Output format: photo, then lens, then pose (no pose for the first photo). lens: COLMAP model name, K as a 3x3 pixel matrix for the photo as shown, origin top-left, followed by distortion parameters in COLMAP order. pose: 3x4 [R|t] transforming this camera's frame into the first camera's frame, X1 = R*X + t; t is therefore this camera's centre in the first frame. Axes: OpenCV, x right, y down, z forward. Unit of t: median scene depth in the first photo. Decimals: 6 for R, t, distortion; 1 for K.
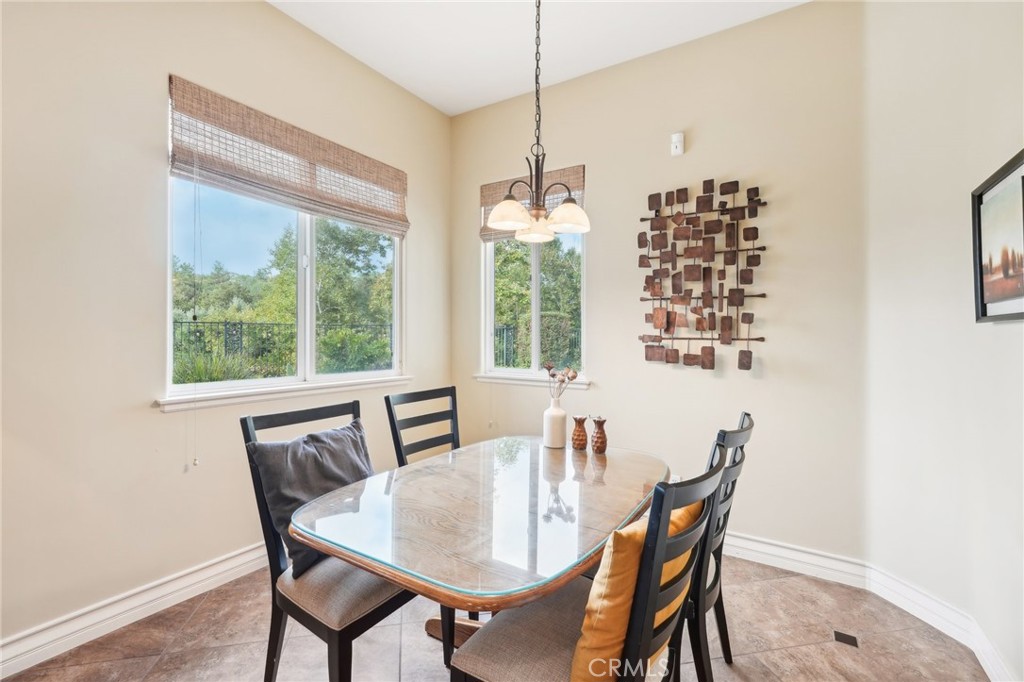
lens RADIAL K [[455.0, 0, 514.8], [0, 455.0, 336.1], [0, 0, 1]] dist [-0.003807, 0.001448]
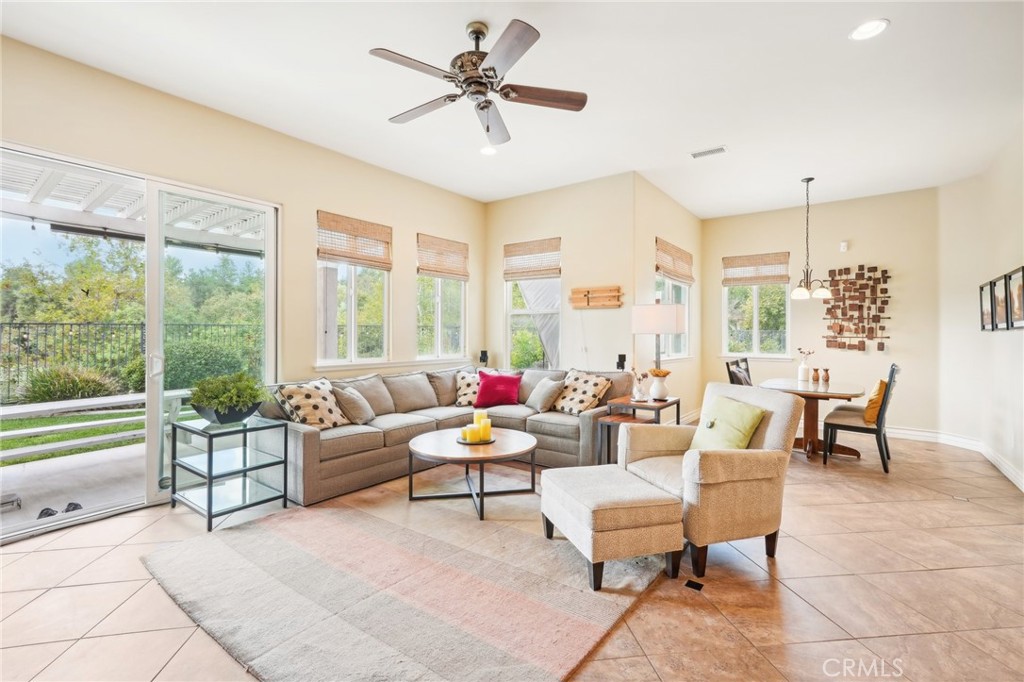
lens RADIAL K [[455.0, 0, 513.8], [0, 455.0, 335.0], [0, 0, 1]] dist [-0.003807, 0.001448]
pose [[0.995442, -0.000487, -0.095373, -1.043520], [0.000665, 0.999998, 0.001833, -0.010021], [0.095372, -0.001888, 0.995440, -1.354441]]
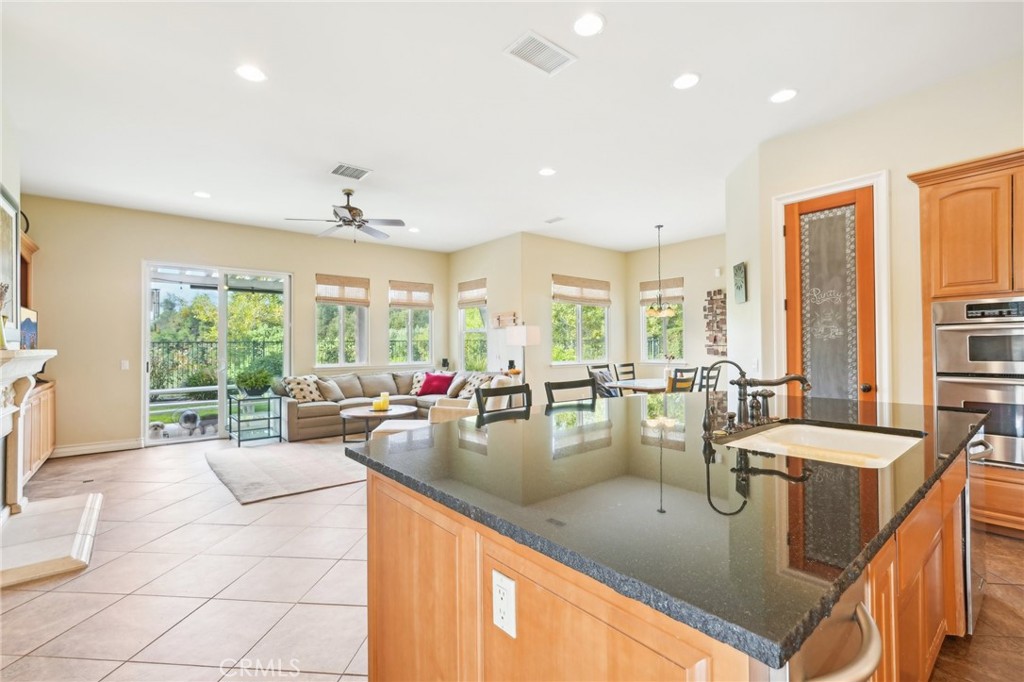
lens RADIAL K [[455.0, 0, 513.4], [0, 455.0, 340.8], [0, 0, 1]] dist [-0.003807, 0.001448]
pose [[0.948455, -0.016550, -0.316480, 0.062021], [0.013343, 0.999835, -0.012300, -0.007258], [0.316632, 0.007443, 0.948519, -1.987905]]
